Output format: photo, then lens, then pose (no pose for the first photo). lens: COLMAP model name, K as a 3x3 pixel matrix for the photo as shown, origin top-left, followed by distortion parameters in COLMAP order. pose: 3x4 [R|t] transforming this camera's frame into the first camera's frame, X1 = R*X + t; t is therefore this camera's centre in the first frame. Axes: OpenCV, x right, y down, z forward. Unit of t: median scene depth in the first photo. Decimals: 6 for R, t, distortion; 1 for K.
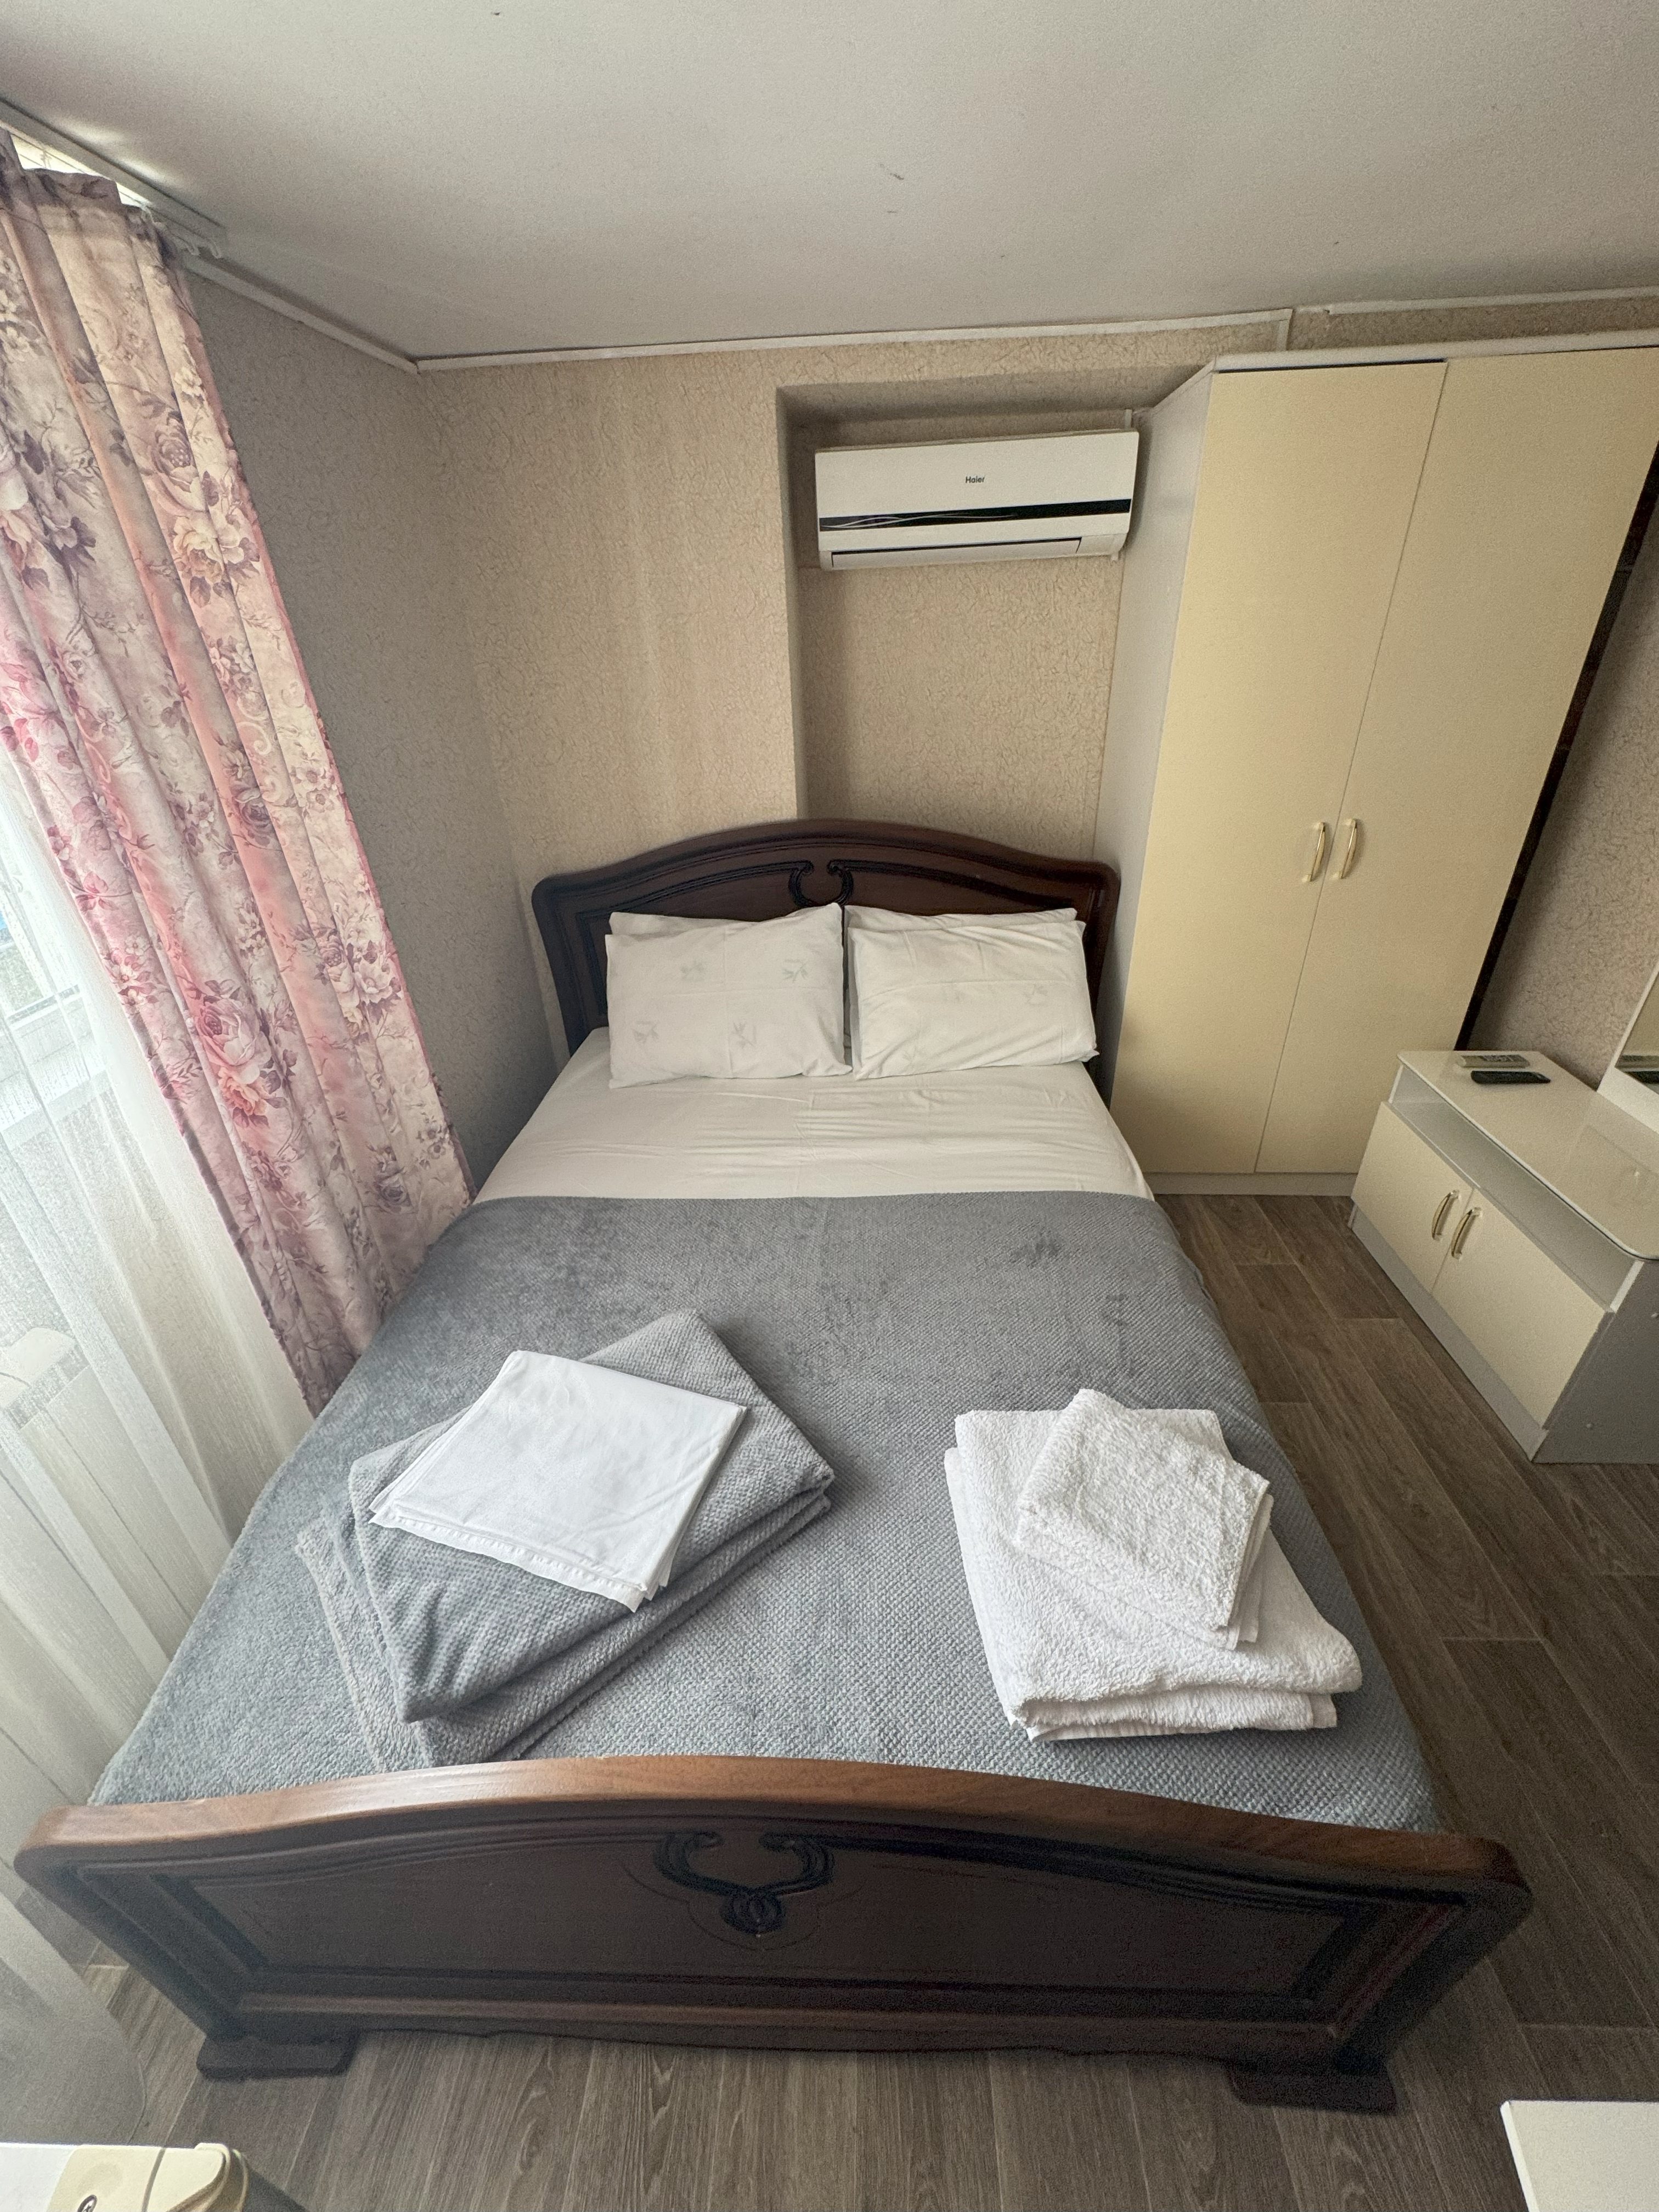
lens RADIAL K [[883.2, 0, 834.5], [0, 883.2, 1109.8], [0, 0, 1]] dist [-0.002519, -0.000319]
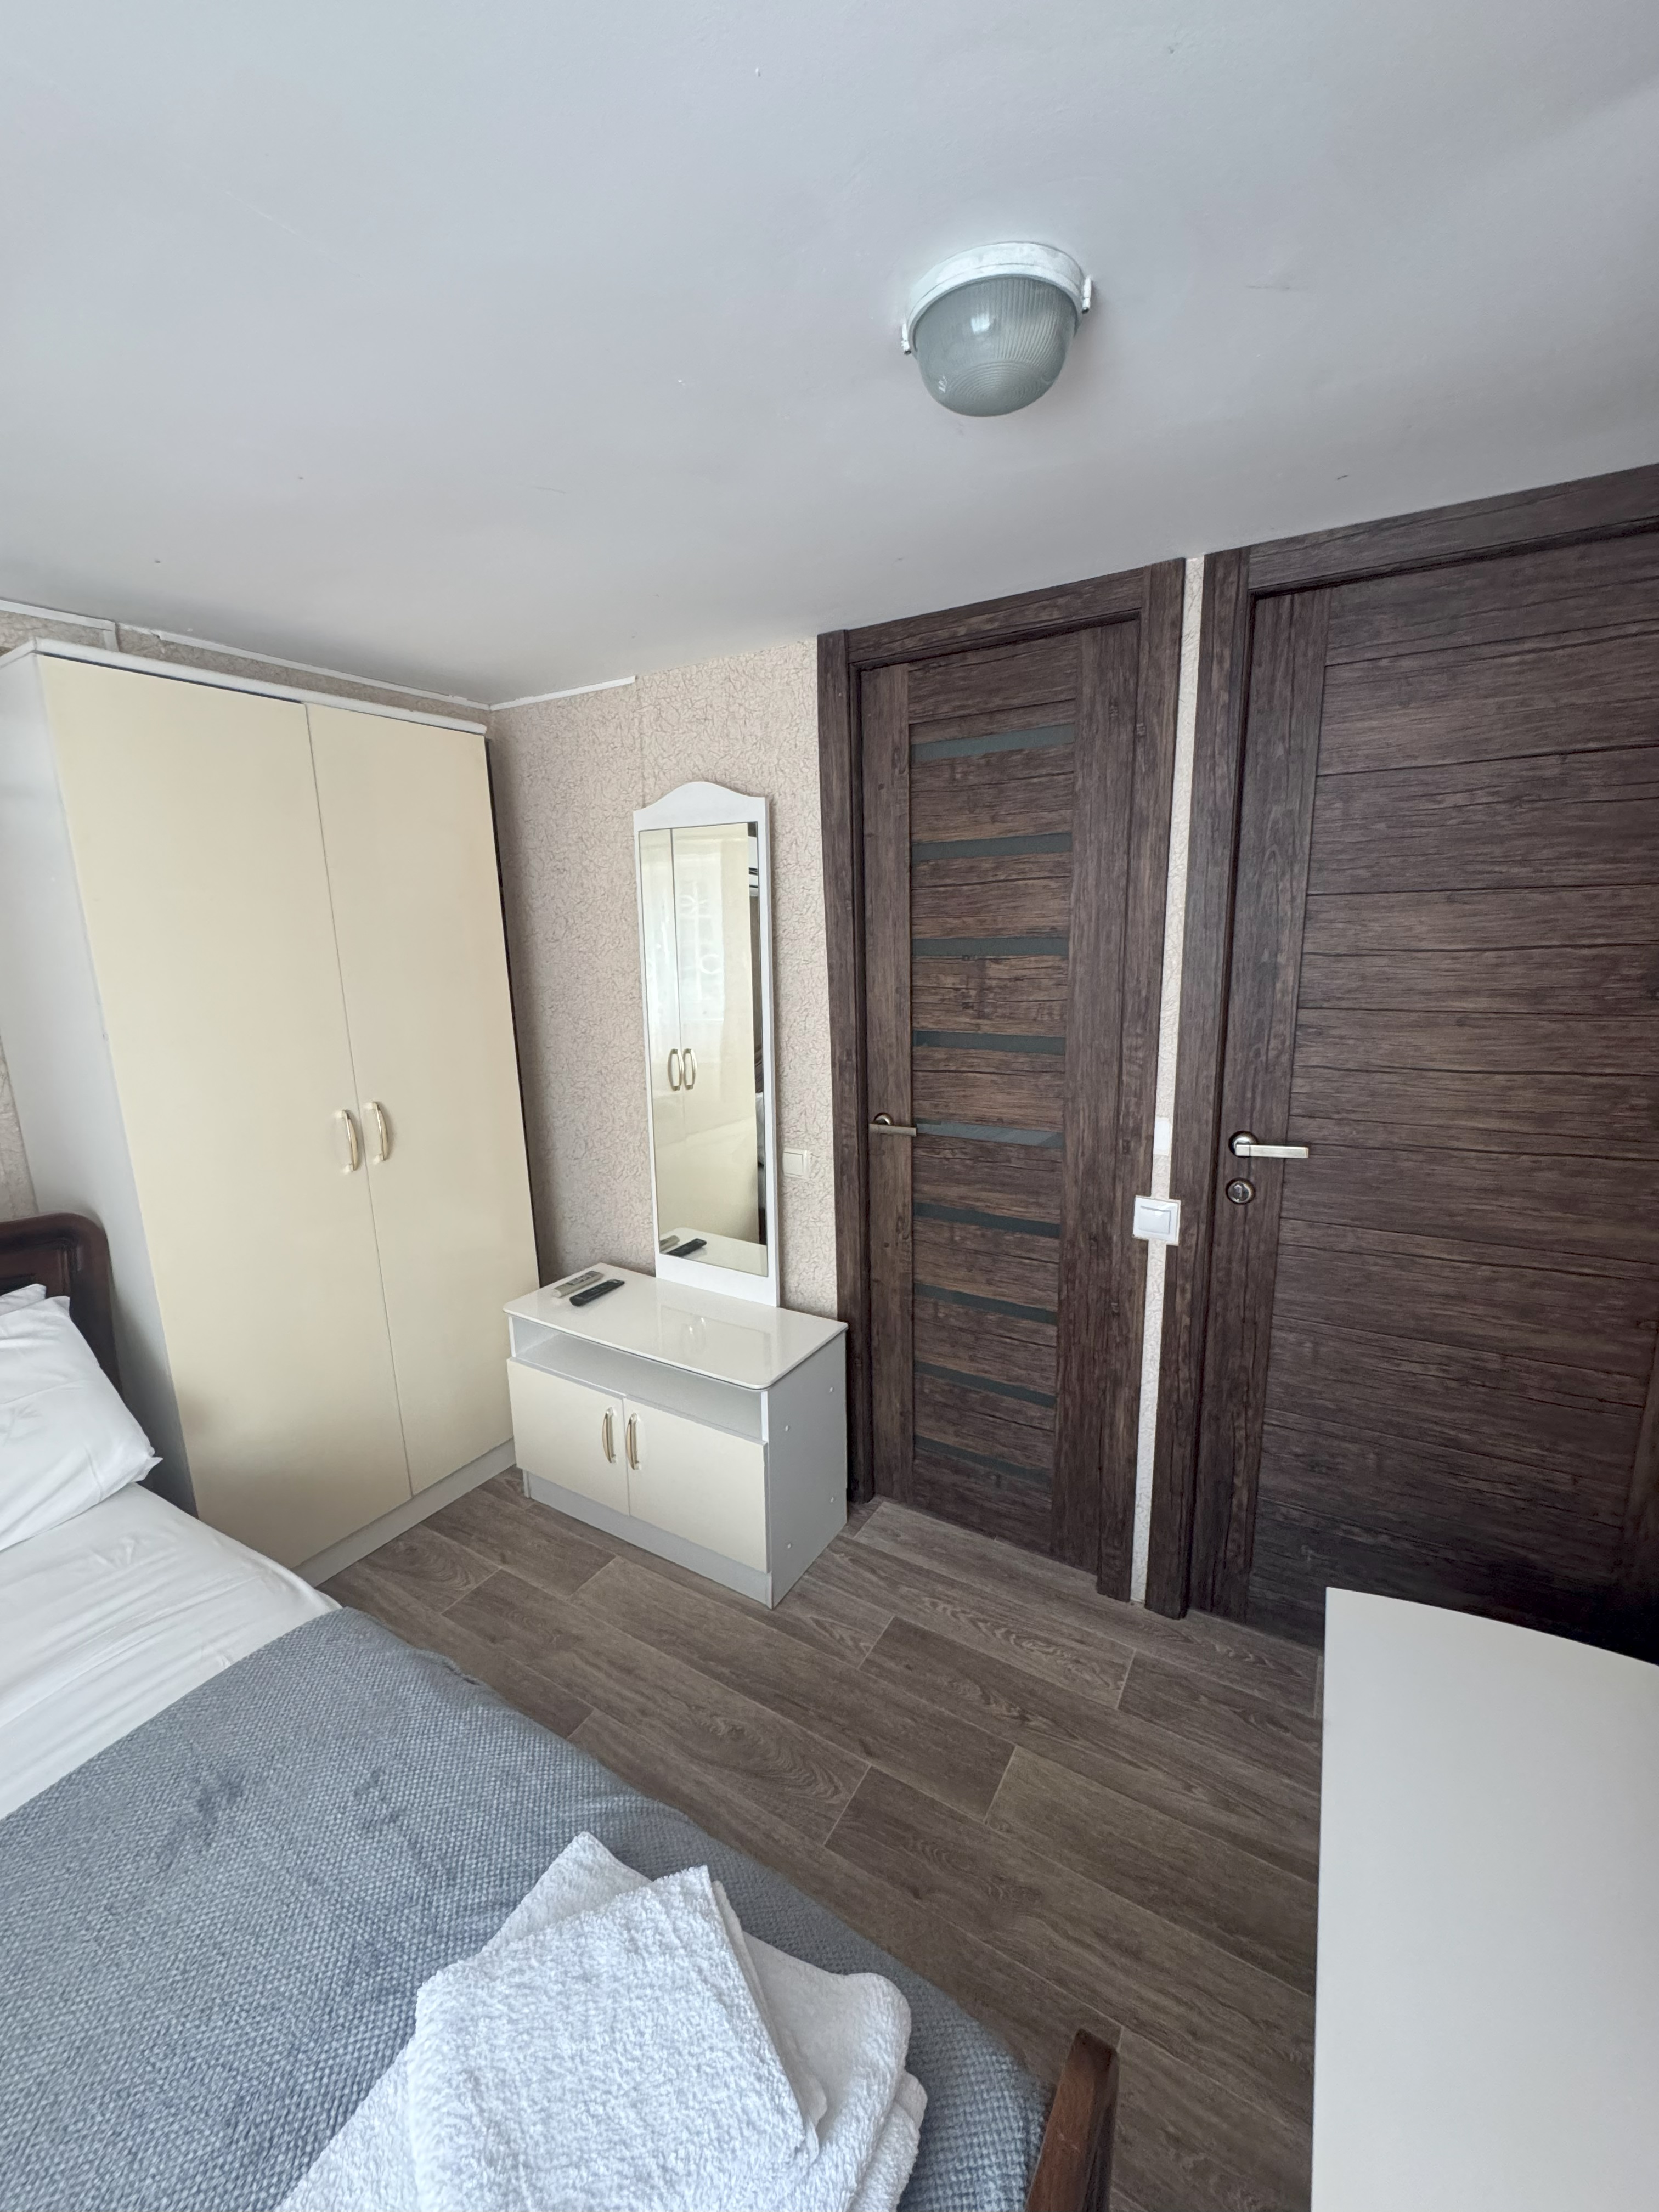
lens RADIAL K [[883.2, 0, 835.6], [0, 883.2, 1105.9], [0, 0, 1]] dist [-0.002519, -0.000319]
pose [[0.483268, -0.158072, 0.861084, -0.001495], [0.435734, 0.896516, -0.079972, -0.027420], [-0.759334, 0.413851, 0.502135, 0.131072]]
